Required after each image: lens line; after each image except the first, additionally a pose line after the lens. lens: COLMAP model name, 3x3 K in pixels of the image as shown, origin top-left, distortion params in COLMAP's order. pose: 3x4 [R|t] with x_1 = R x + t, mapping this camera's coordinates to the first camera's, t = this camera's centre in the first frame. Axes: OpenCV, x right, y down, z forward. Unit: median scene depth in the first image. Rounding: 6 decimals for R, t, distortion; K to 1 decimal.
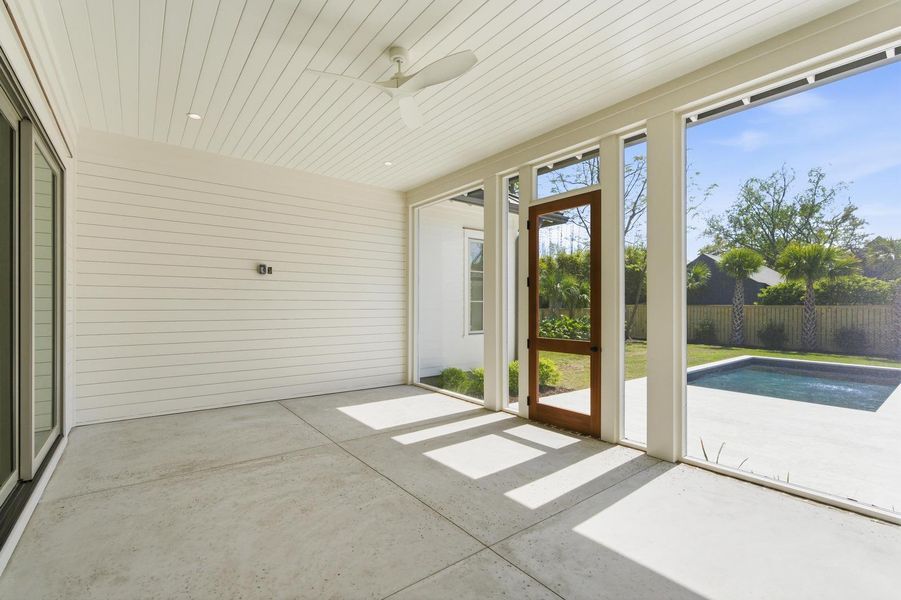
lens RADIAL K [[410.8, 0, 462.0], [0, 410.8, 298.1], [0, 0, 1]] dist [-0.005165, -0.000405]
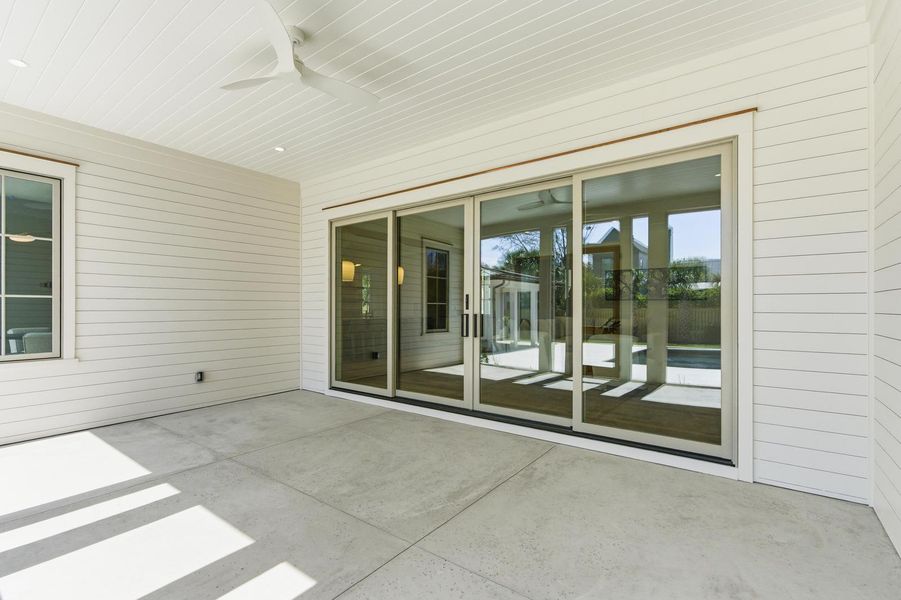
lens RADIAL K [[408.2, 0, 453.3], [0, 408.2, 302.5], [0, 0, 1]] dist [-0.001108, 0.000172]
pose [[-0.970318, -0.005208, -0.241778, -0.259167], [0.002286, 0.999526, -0.030703, 0.040288], [0.241823, -0.030344, -0.969846, 1.824726]]
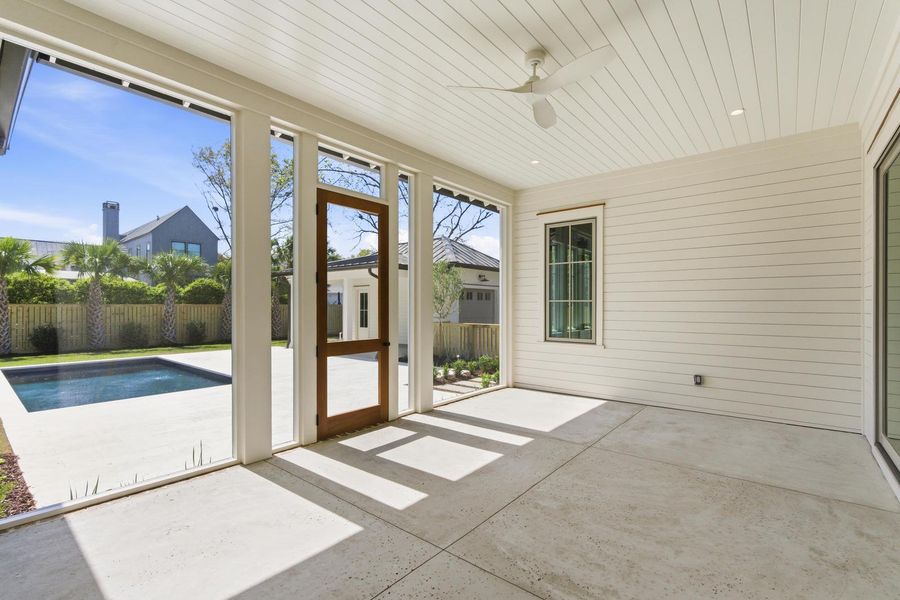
lens RADIAL K [[408.5, 0, 450.0], [0, 408.5, 300.0], [0, 0, 1]] dist [0.001404, 0.000203]
pose [[-0.203717, 0.011180, 0.978966, -1.006399], [-0.021197, 0.999650, -0.015827, 0.019152], [-0.978800, -0.023976, -0.203408, 1.292908]]
